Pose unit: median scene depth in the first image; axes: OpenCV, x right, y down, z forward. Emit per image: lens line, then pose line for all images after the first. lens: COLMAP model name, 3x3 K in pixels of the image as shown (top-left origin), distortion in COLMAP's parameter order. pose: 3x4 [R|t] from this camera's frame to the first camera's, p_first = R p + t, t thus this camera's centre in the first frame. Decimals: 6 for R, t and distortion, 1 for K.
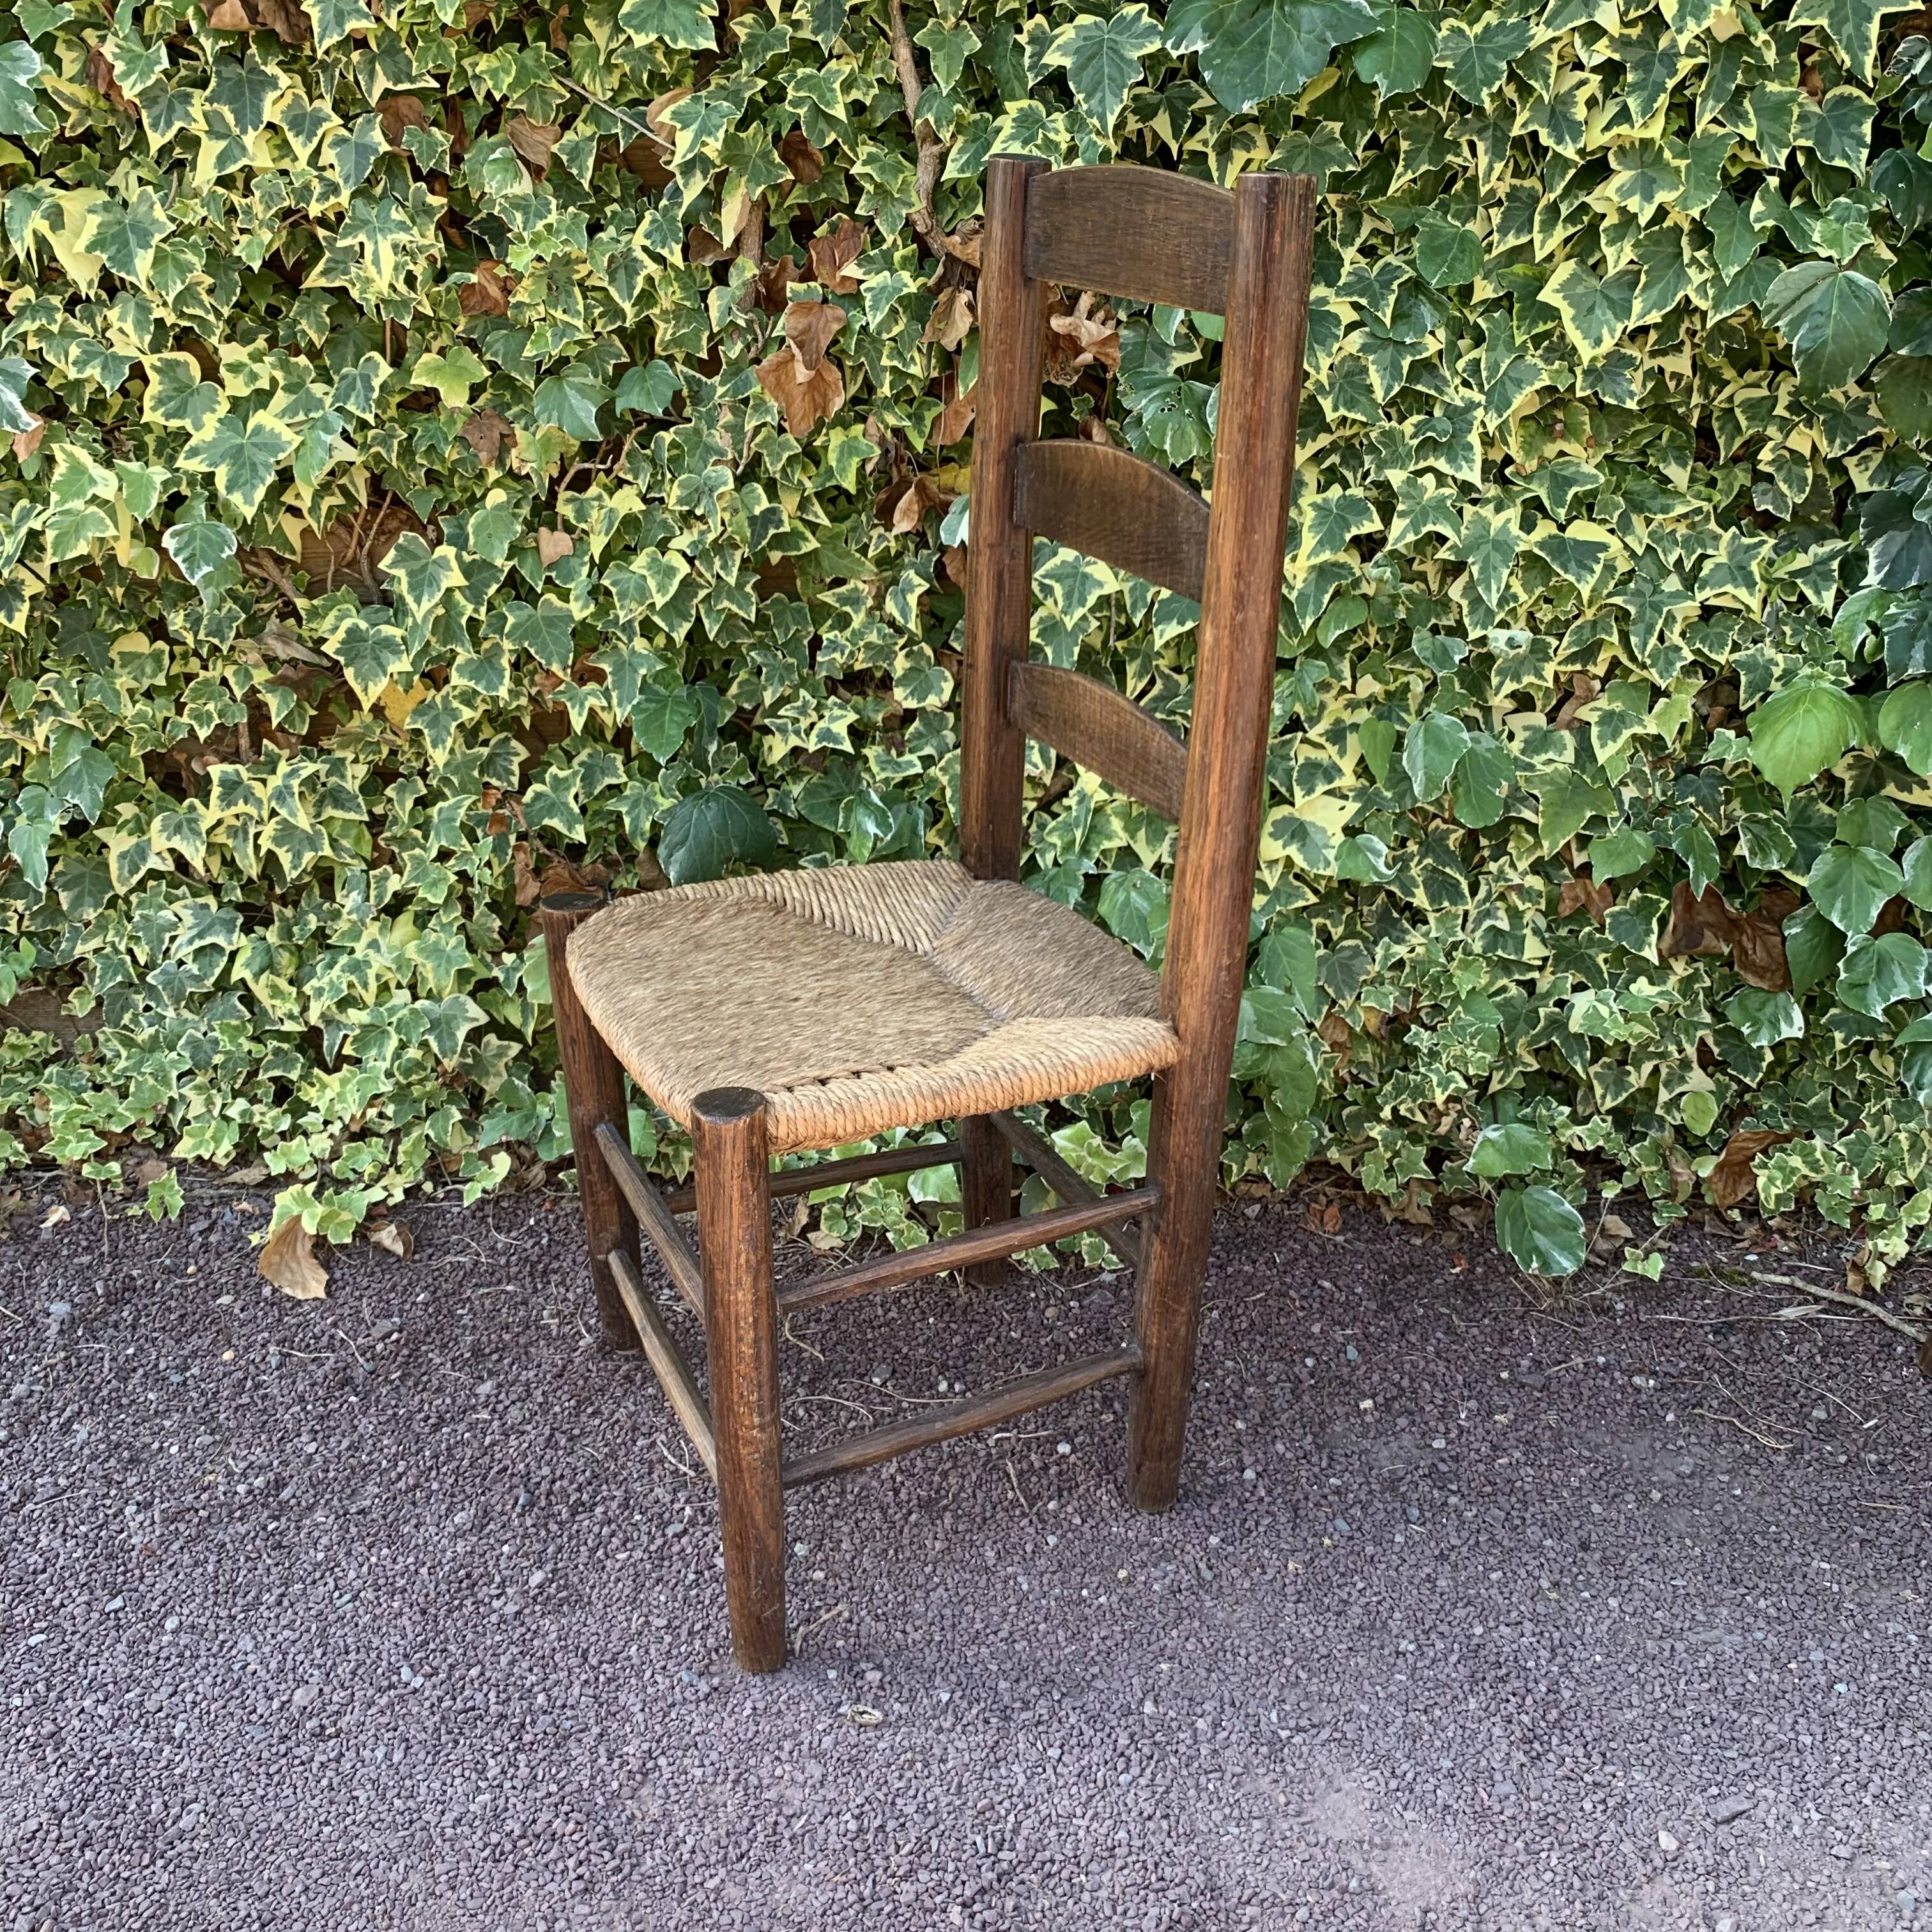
lens RADIAL K [[1979.5, 0, 978.1], [0, 1979.5, 1005.3], [0, 0, 1]] dist [0.004550, 0.000000]
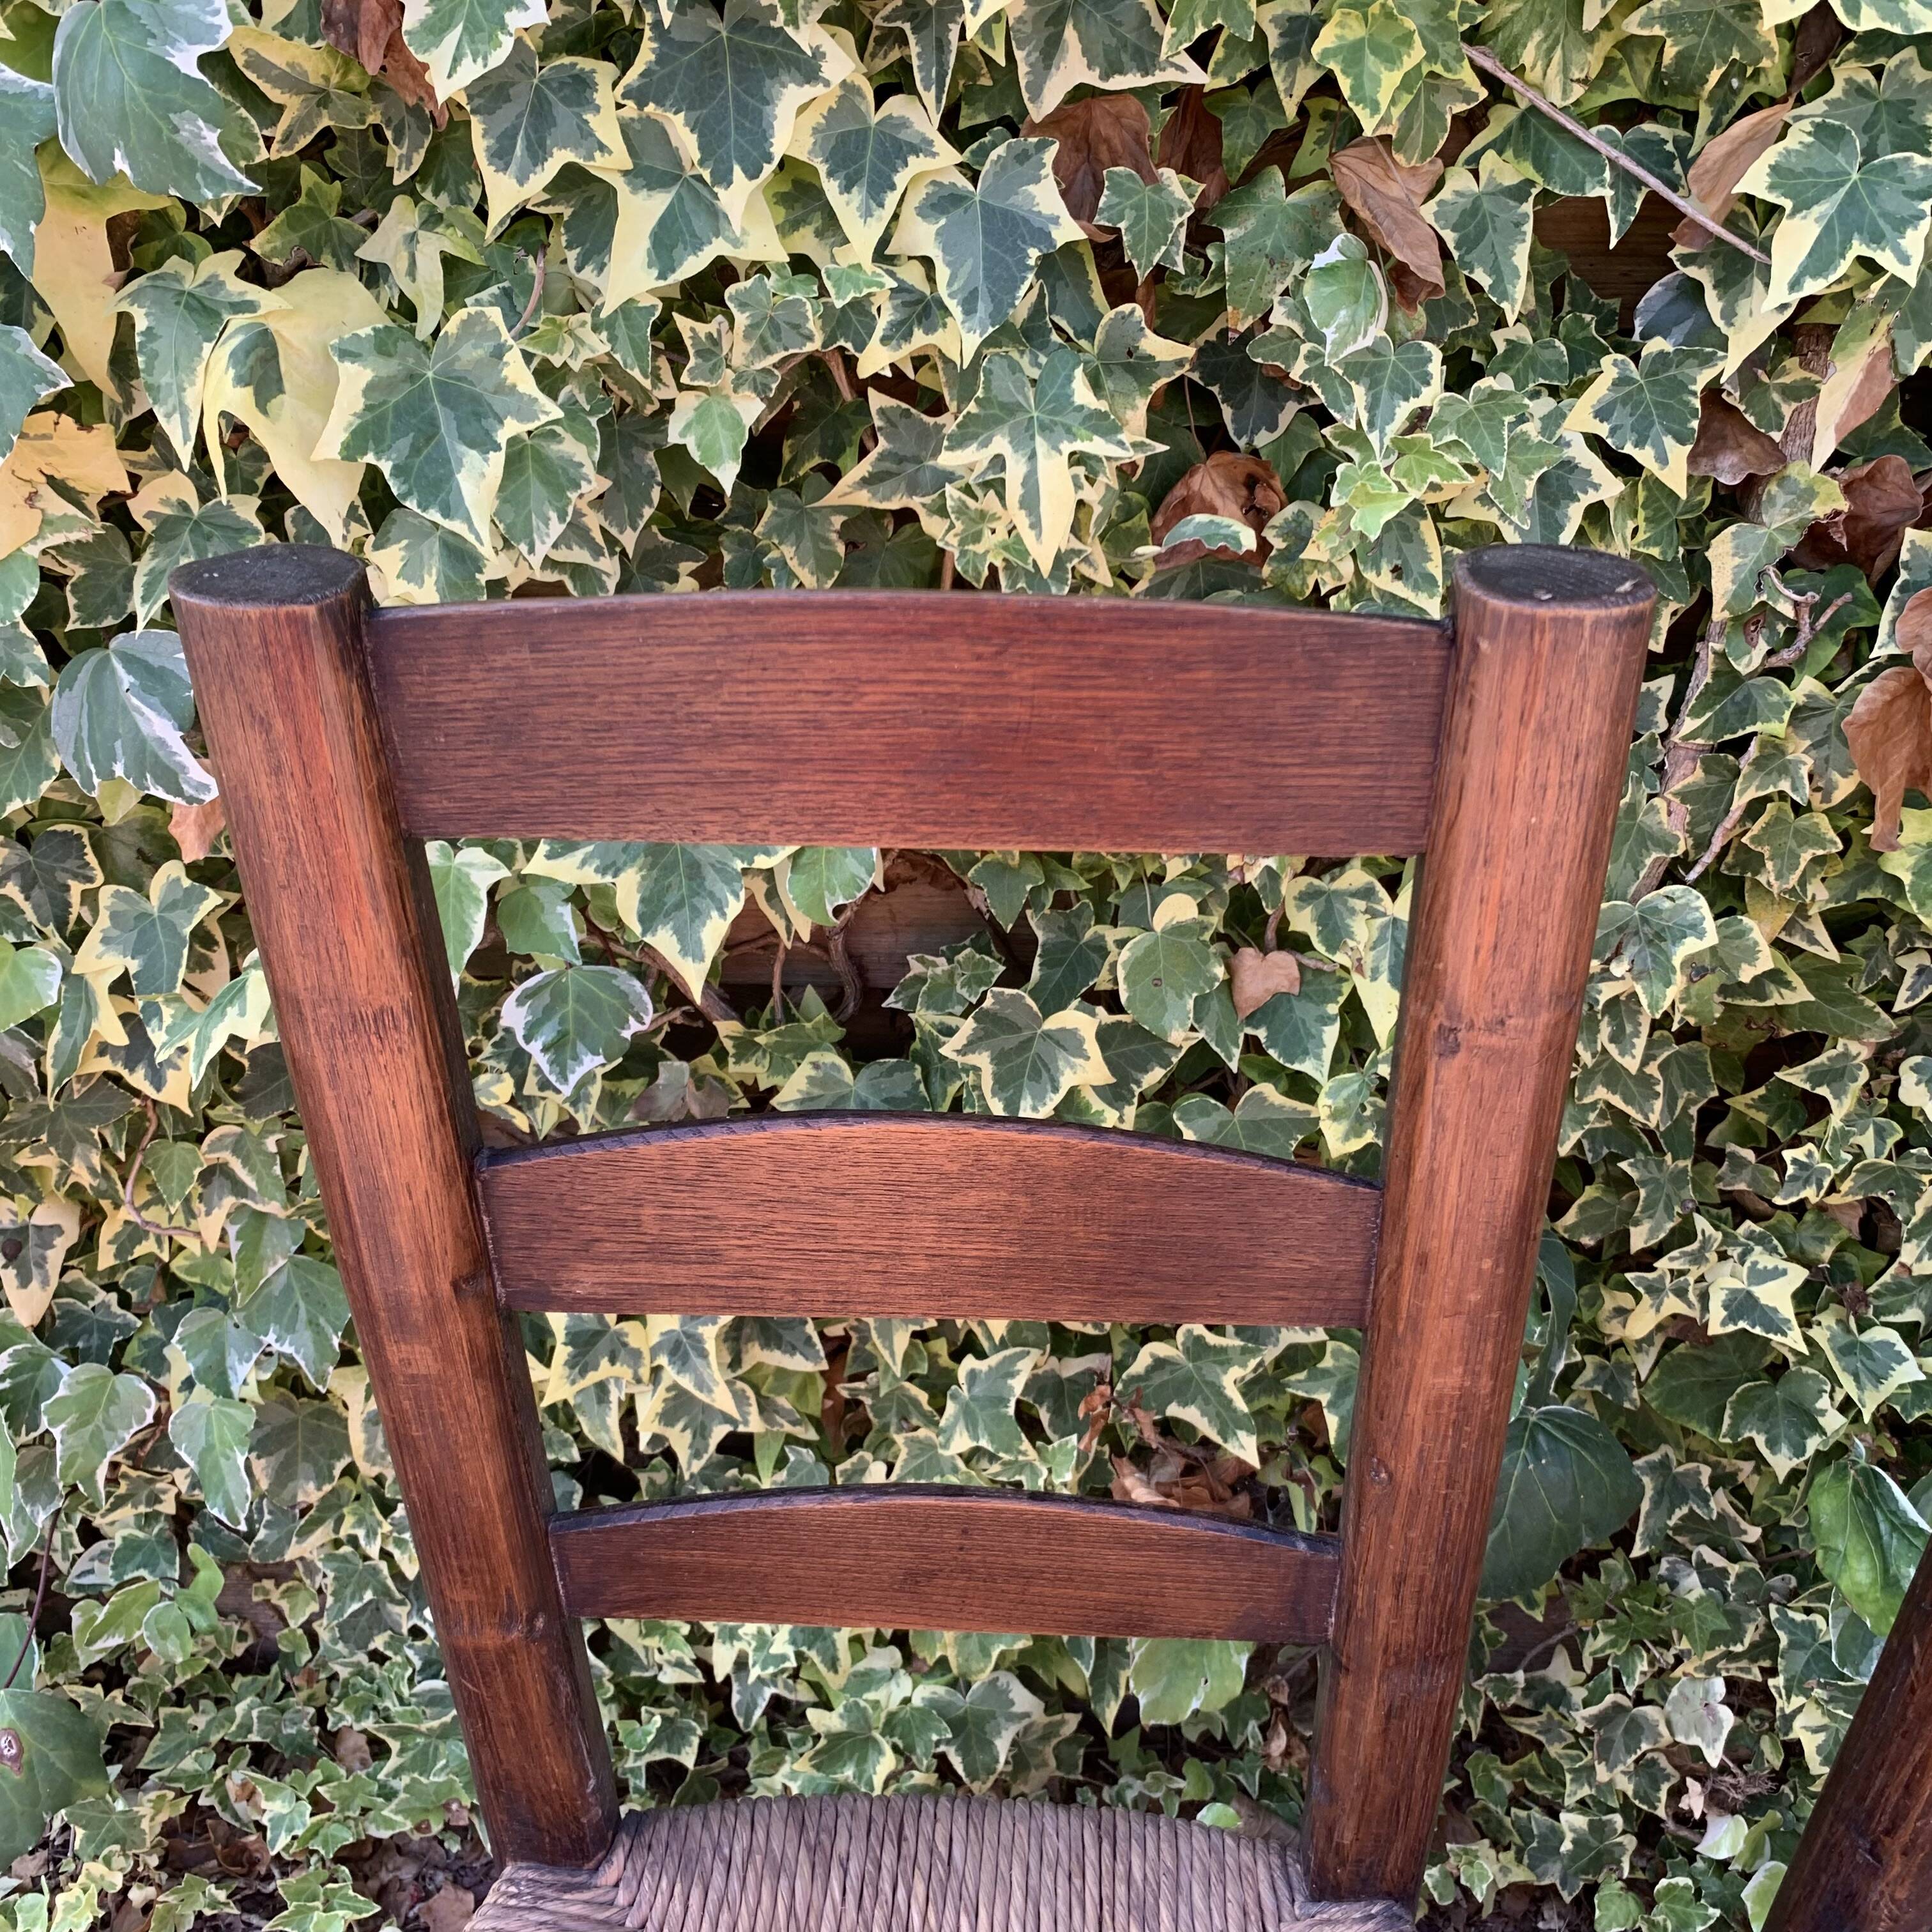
lens RADIAL K [[1979.5, 0, 995.5], [0, 1979.5, 980.6], [0, 0, 1]] dist [0.004550, 0.000000]
pose [[0.998551, -0.000684, 0.053814, -0.332115], [-0.010619, 0.977755, 0.209482, -0.360146], [-0.052760, -0.209750, 0.976331, 0.551093]]
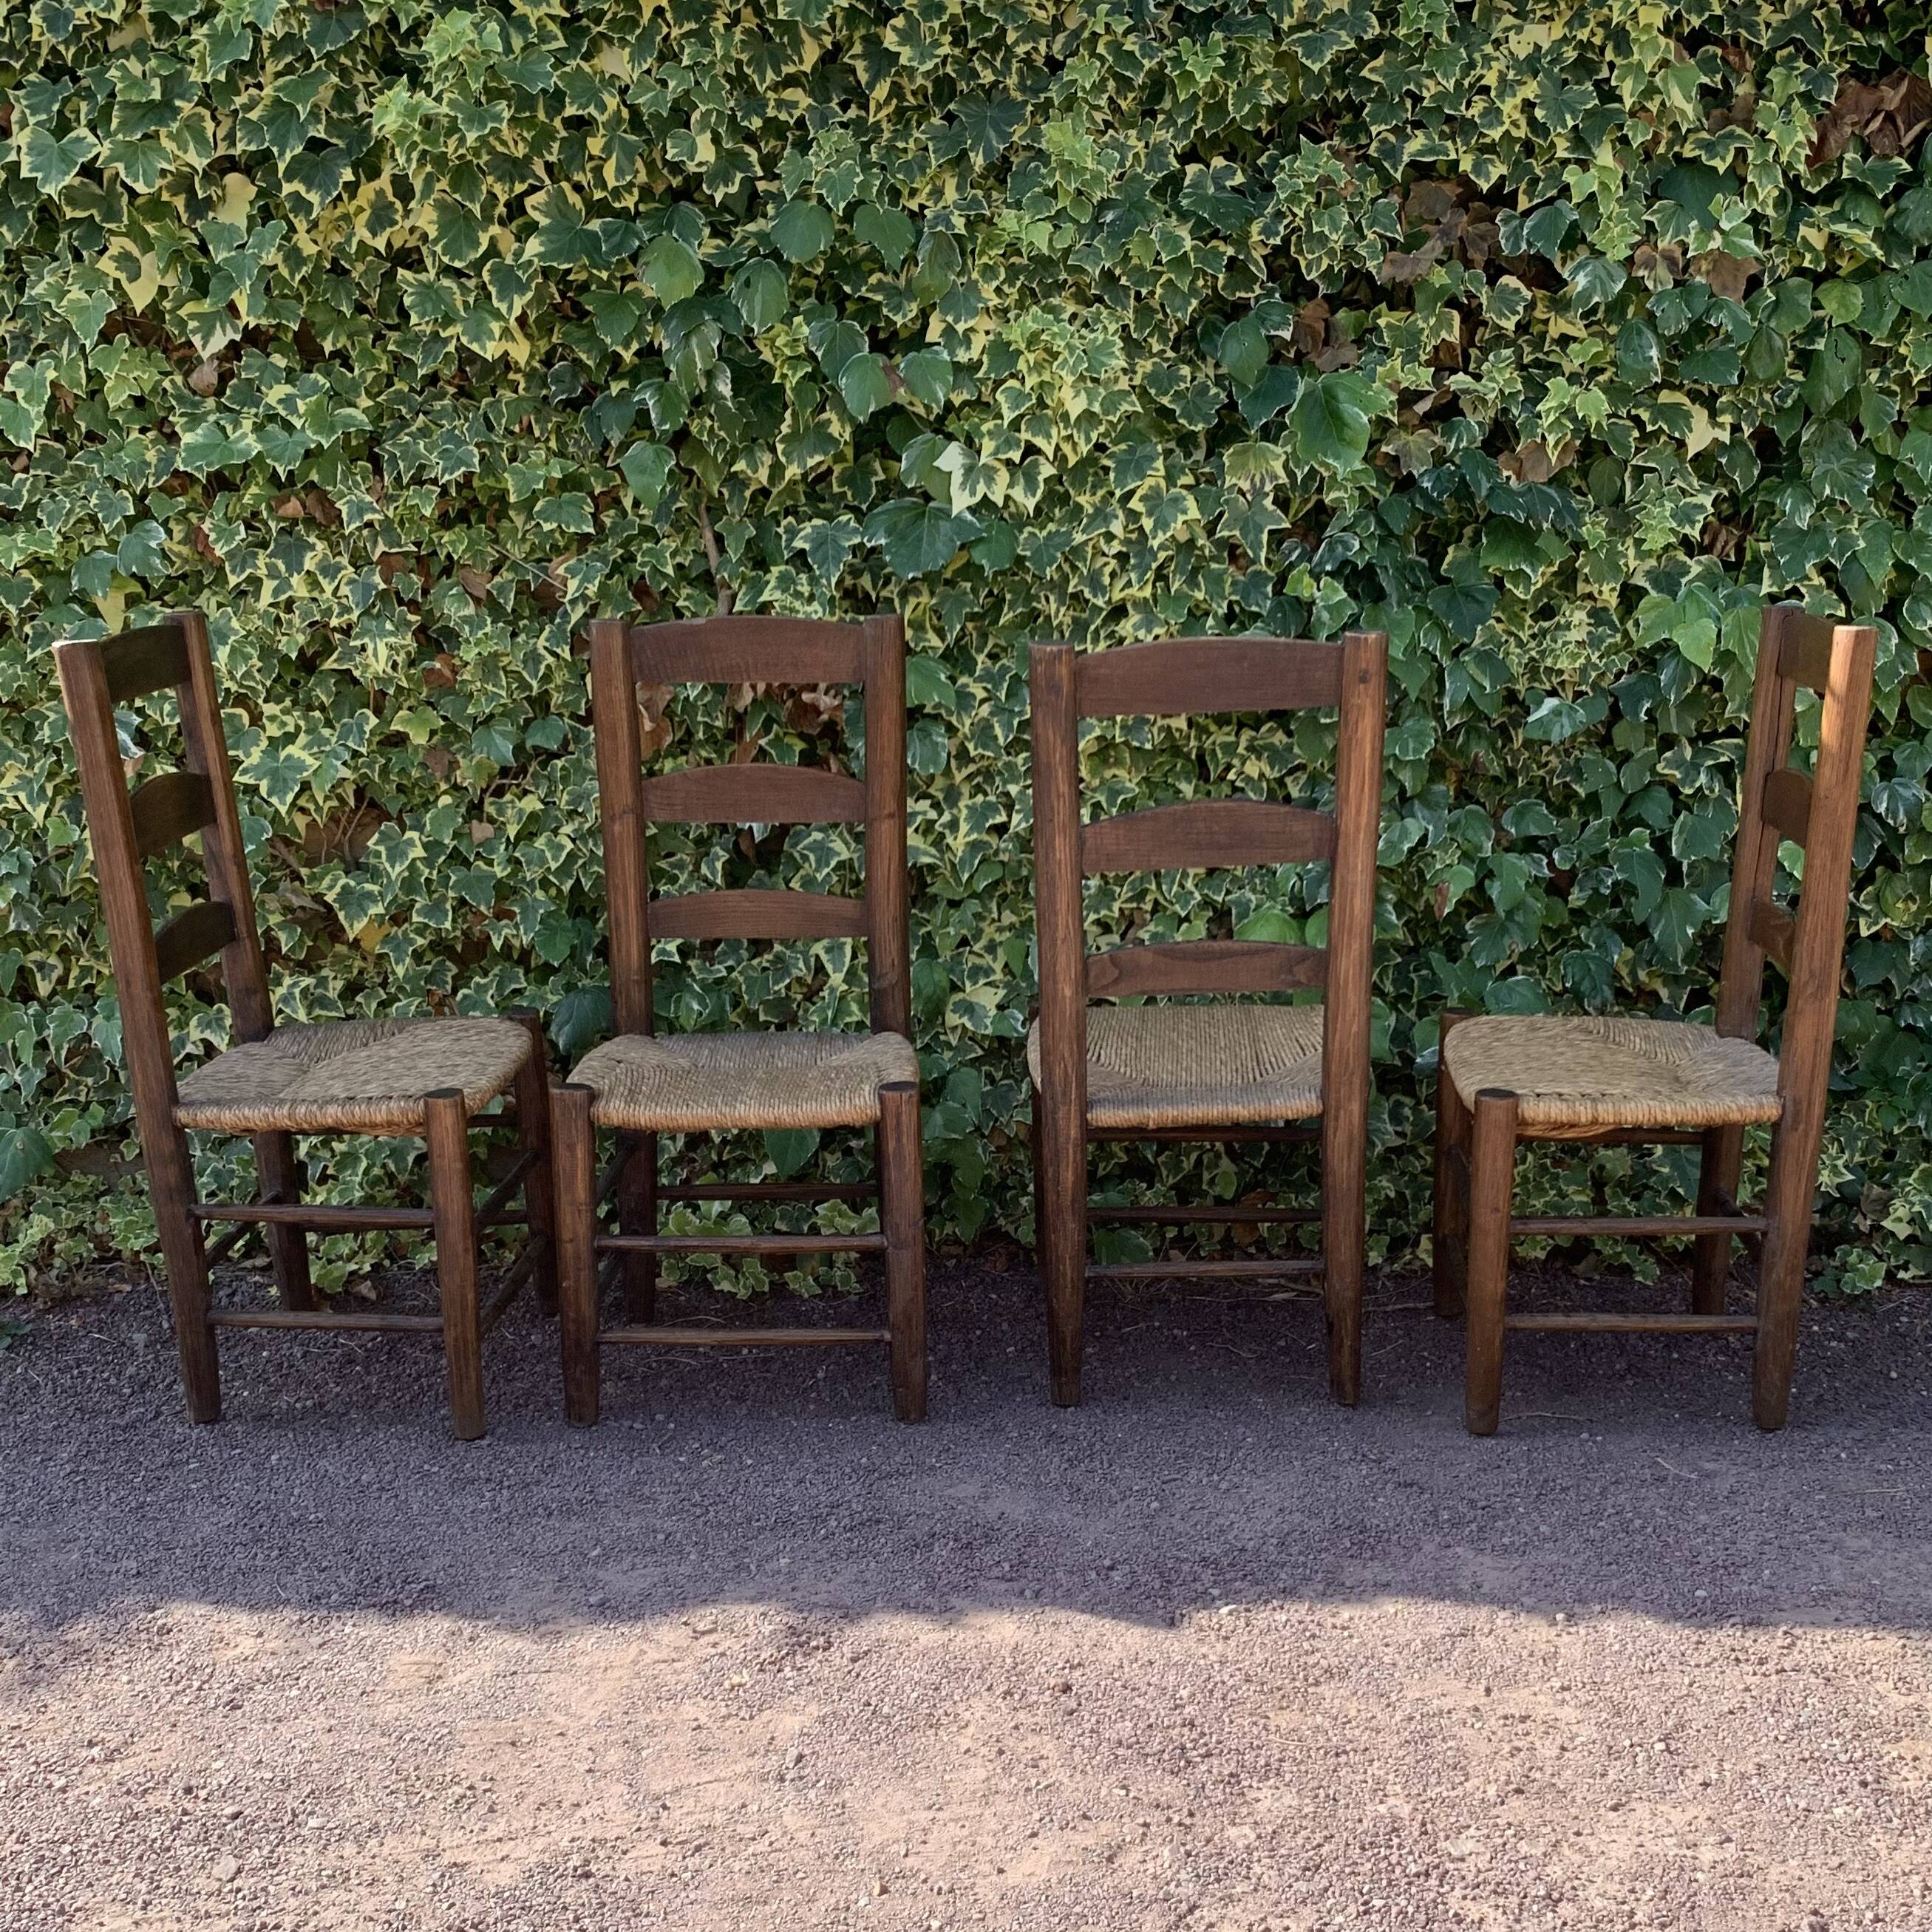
lens RADIAL K [[2276.7, 0, 1045.1], [0, 2276.7, 1165.8], [0, 0, 1]] dist [0.010248, 0.000000]
pose [[0.993370, -0.015865, 0.113861, 0.016176], [0.029313, 0.992648, -0.117430, 0.262553], [-0.111161, 0.119989, 0.986532, -0.815150]]
